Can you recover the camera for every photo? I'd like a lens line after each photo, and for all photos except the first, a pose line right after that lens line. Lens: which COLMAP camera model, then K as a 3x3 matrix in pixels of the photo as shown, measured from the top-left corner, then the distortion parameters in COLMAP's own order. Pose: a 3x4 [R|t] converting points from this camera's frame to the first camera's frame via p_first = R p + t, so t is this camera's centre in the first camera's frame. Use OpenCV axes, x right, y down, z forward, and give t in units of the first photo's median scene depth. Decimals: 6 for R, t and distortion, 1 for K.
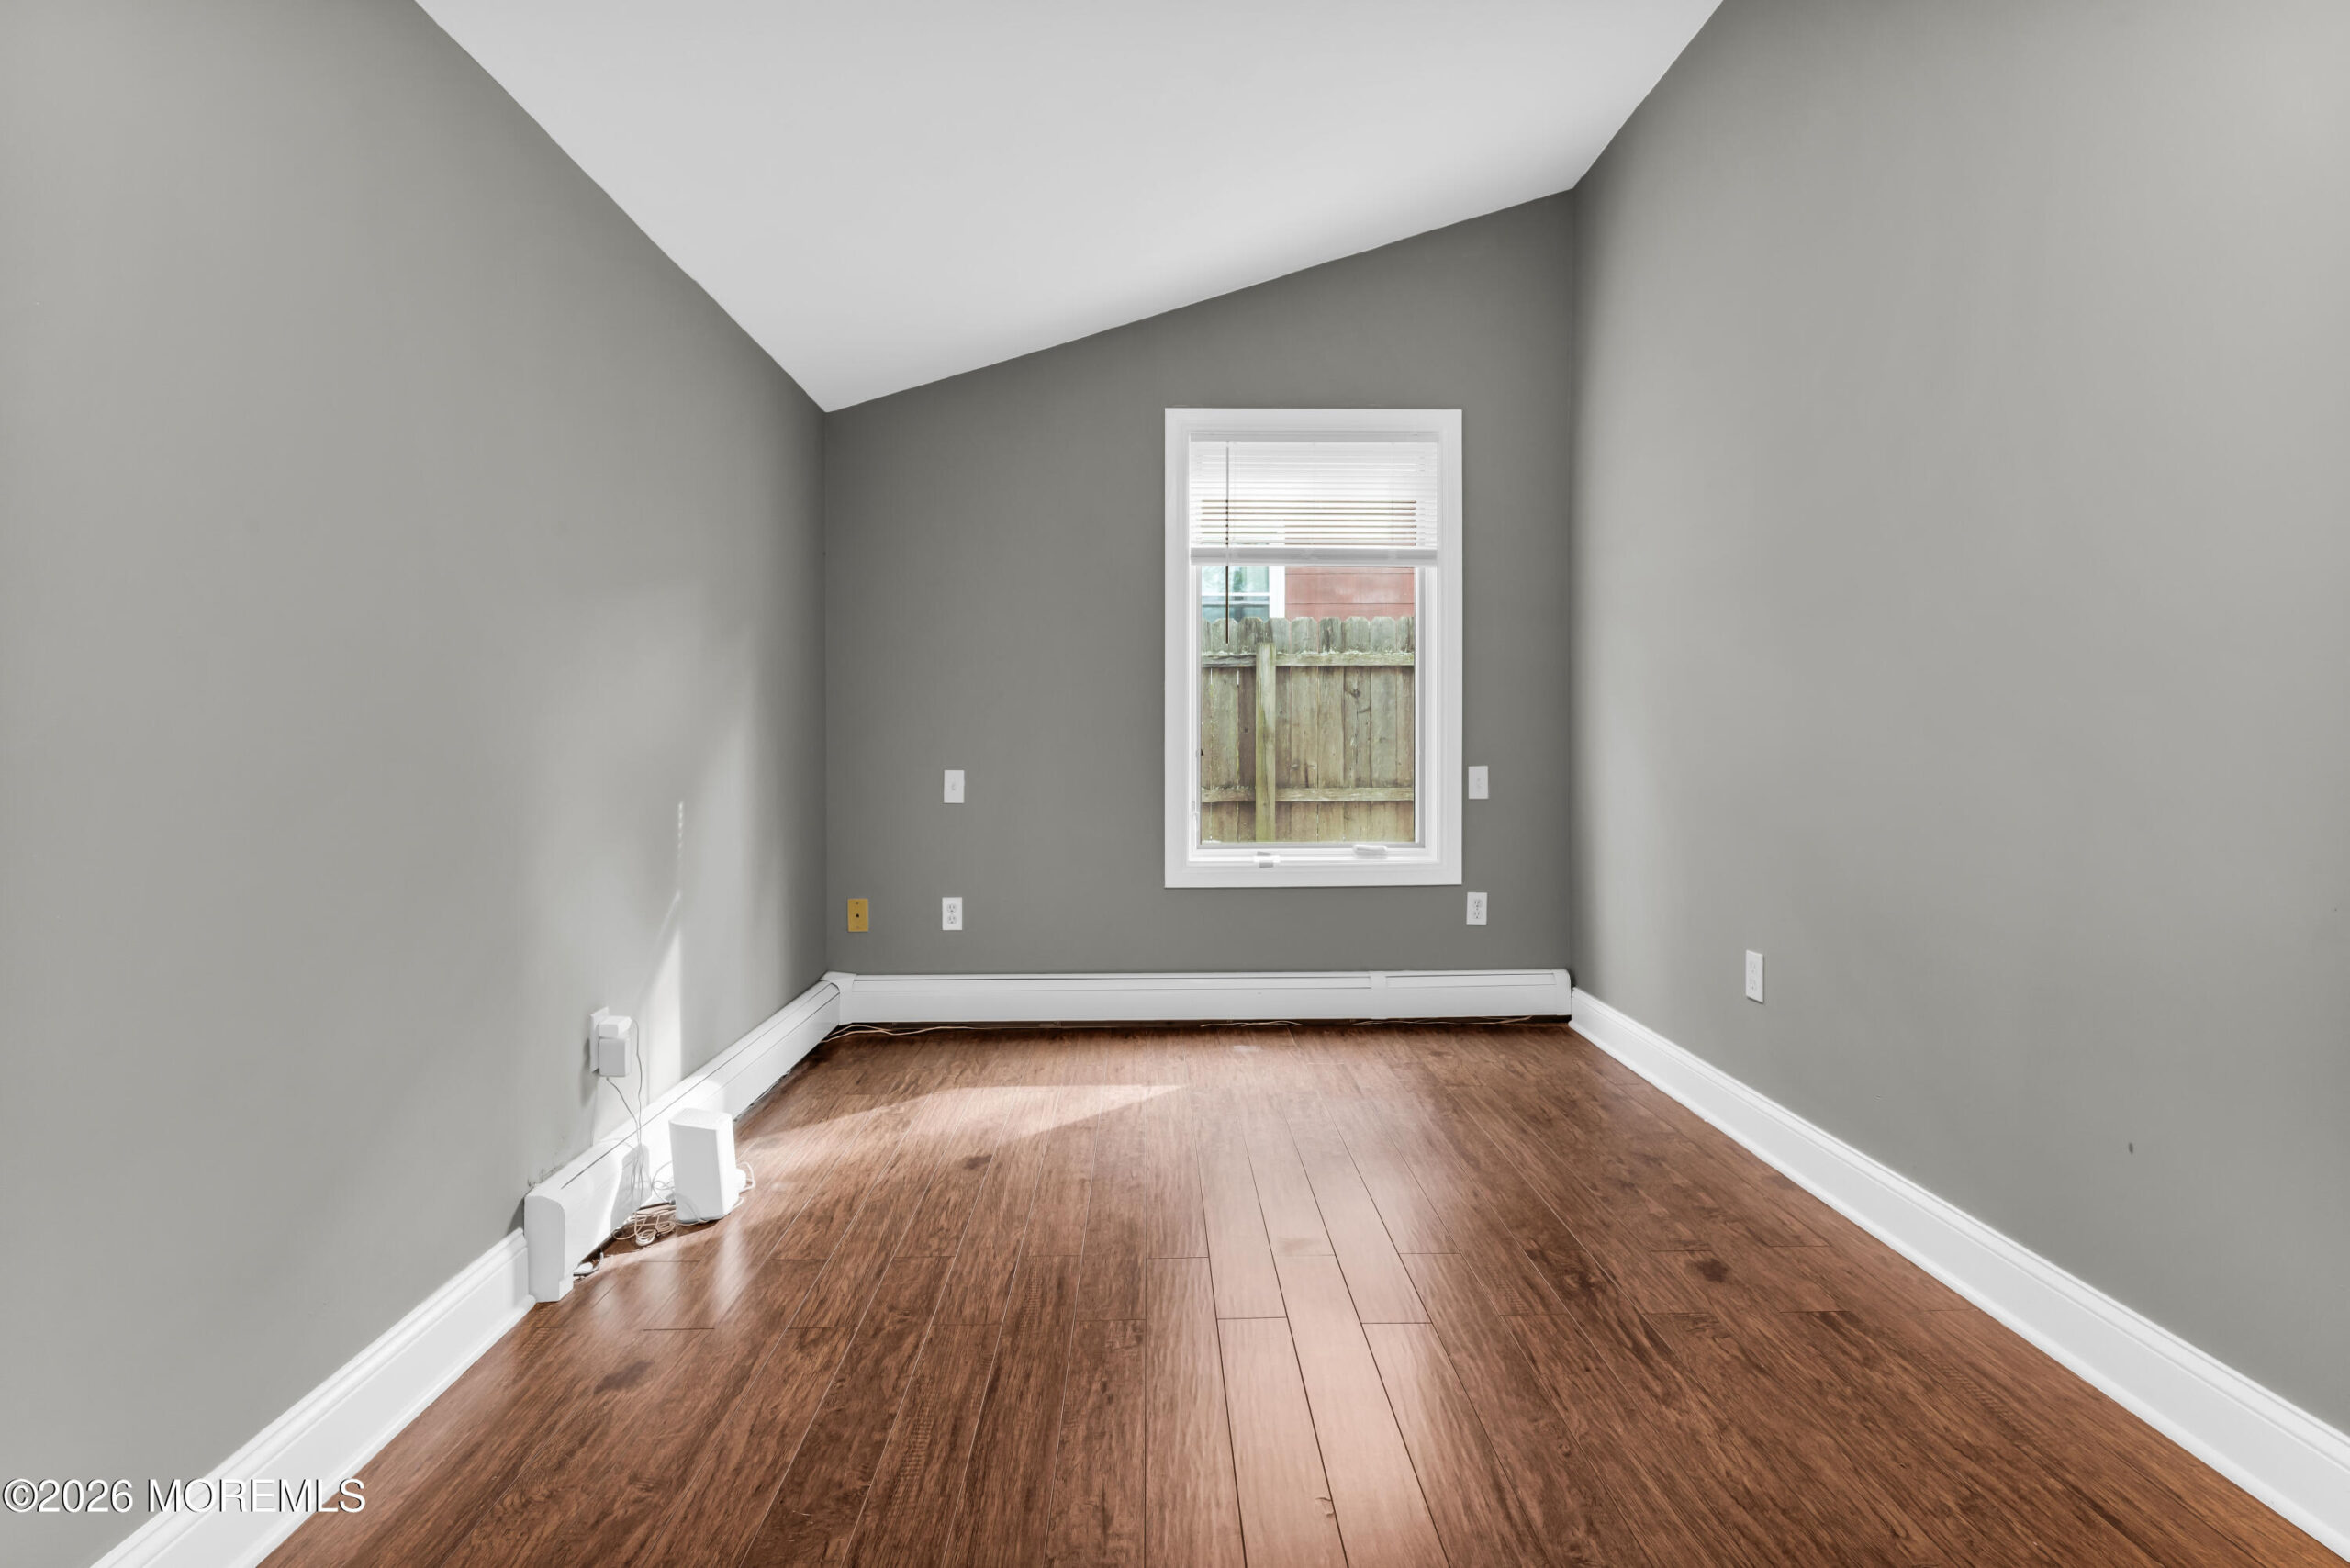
lens RADIAL K [[1144.2, 0, 1171.6], [0, 1144.2, 784.2], [0, 0, 1]] dist [0.021040, 0.000601]
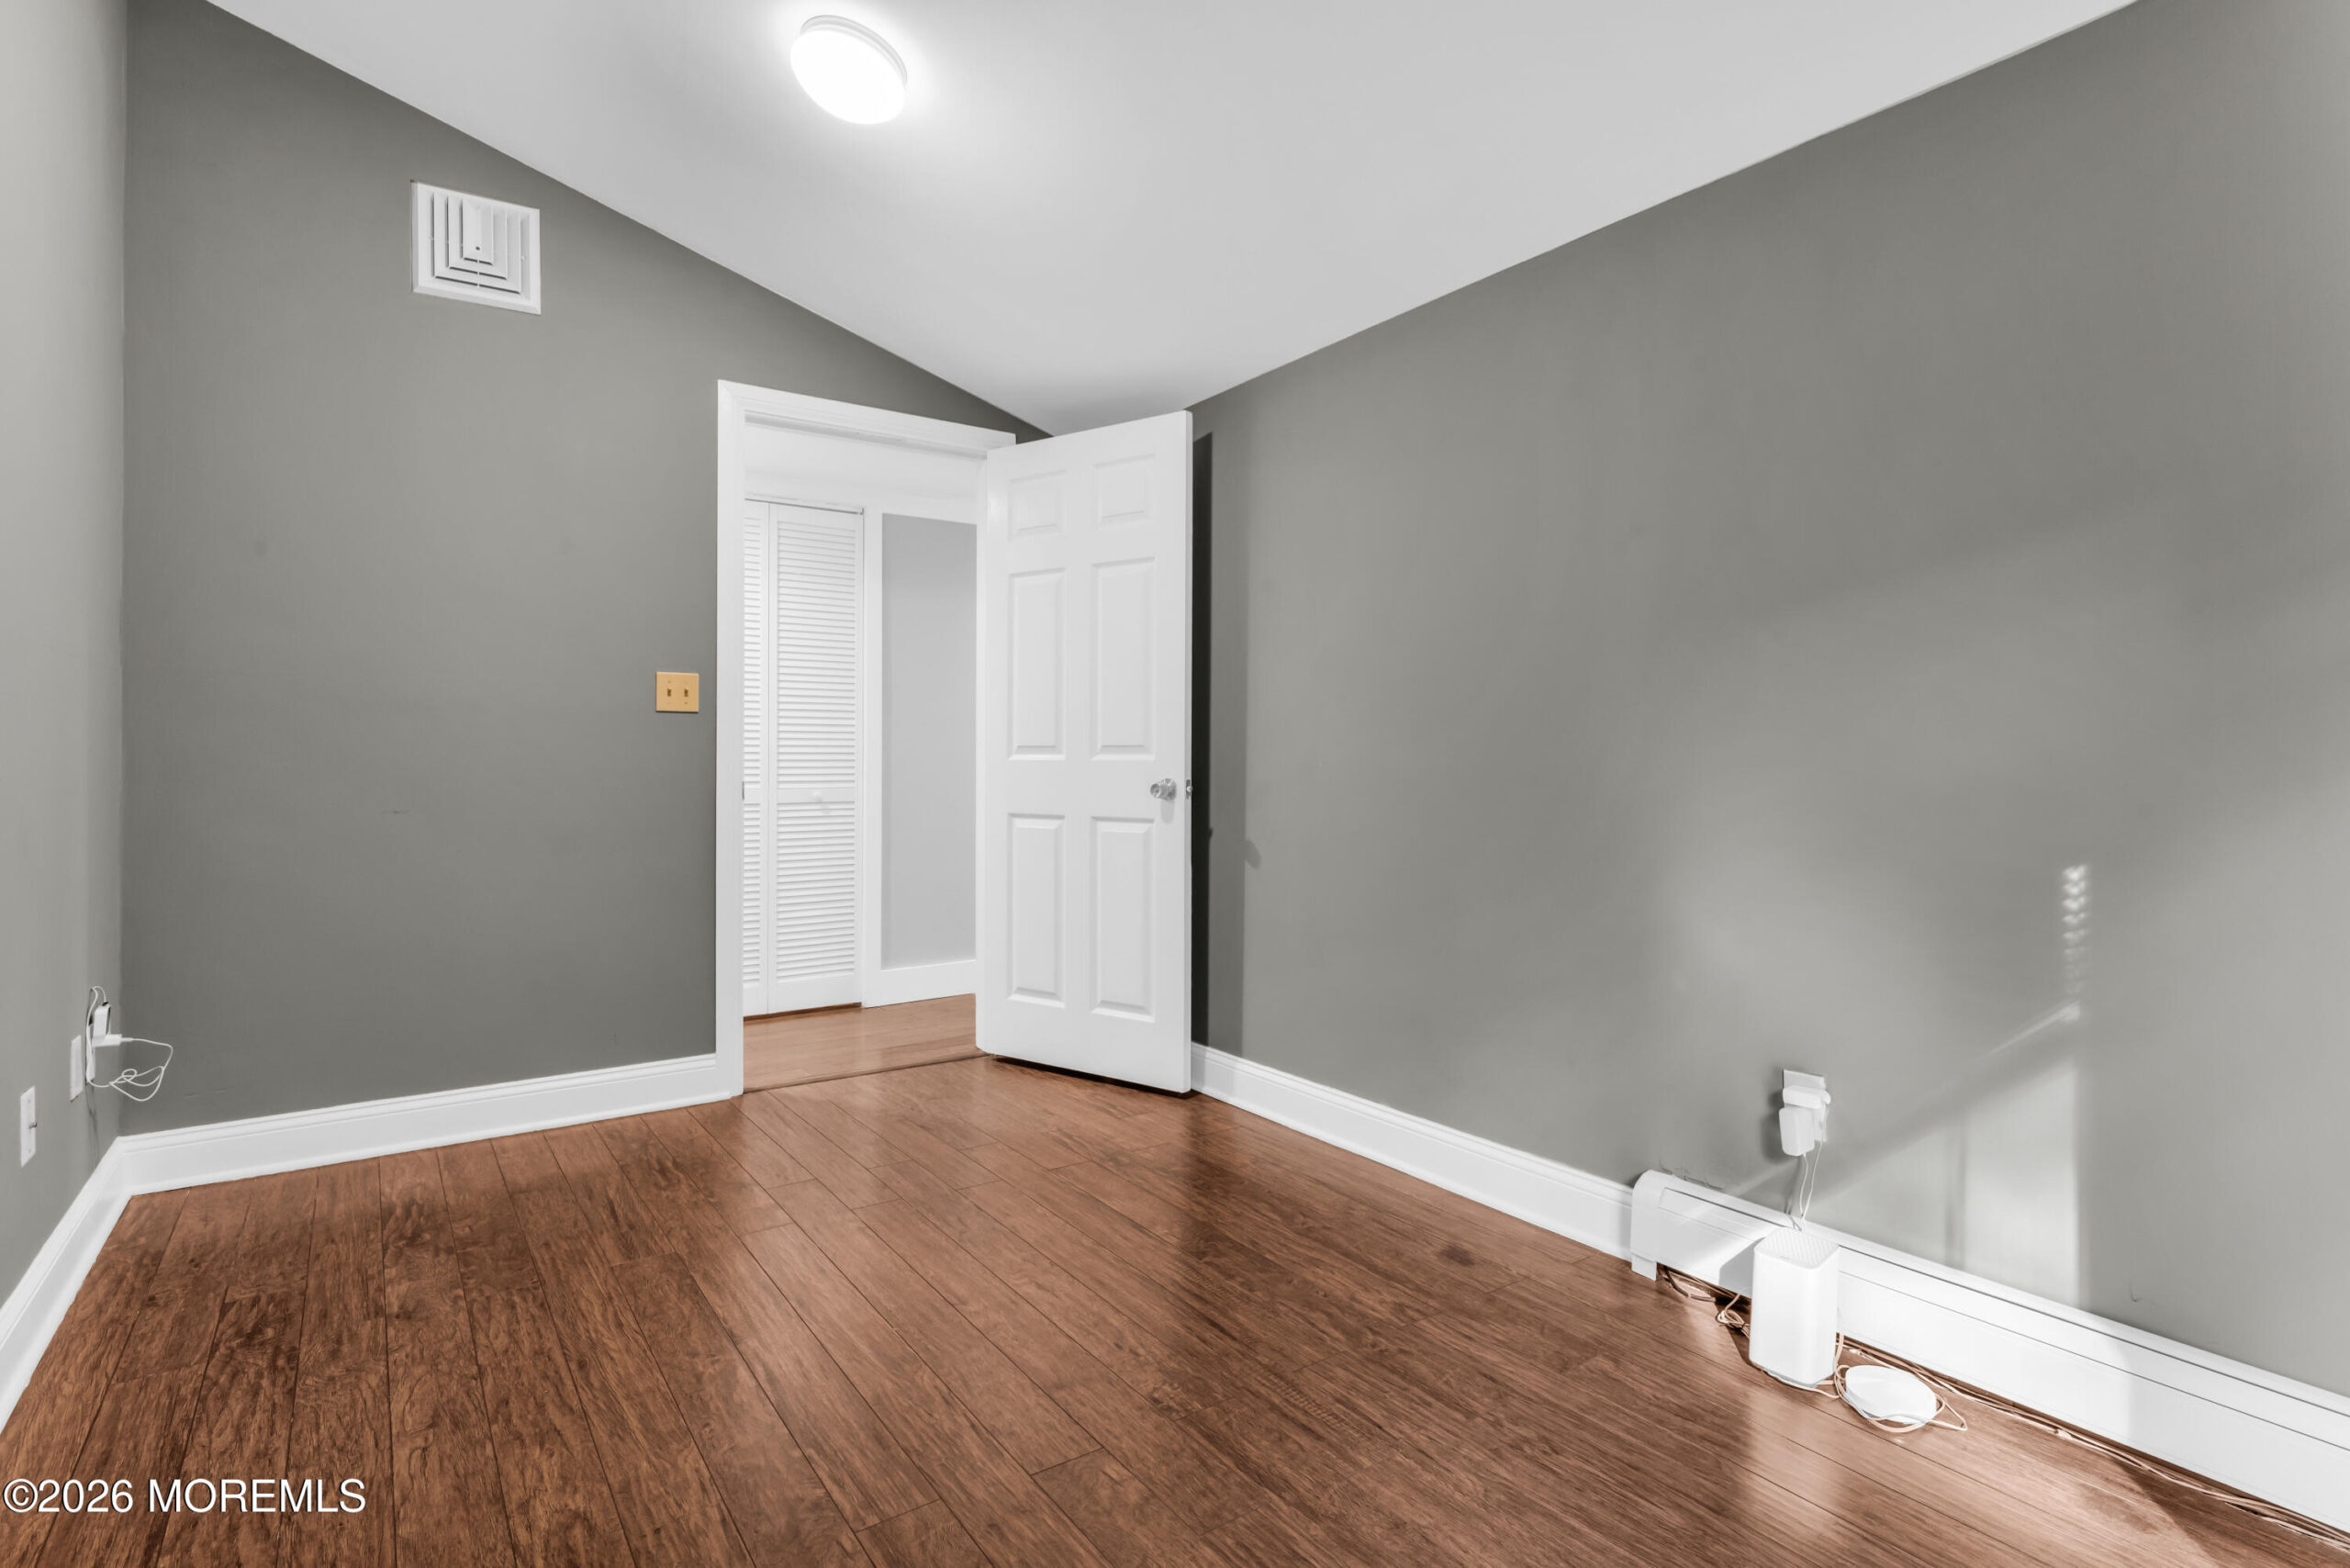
lens RADIAL K [[1144.2, 0, 1157.1], [0, 1144.2, 775.2], [0, 0, 1]] dist [0.021040, 0.000601]
pose [[-0.831447, 0.009299, -0.555527, 0.511023], [-0.023009, 0.998426, 0.051149, -0.081698], [0.555128, 0.055310, -0.829924, 1.828224]]
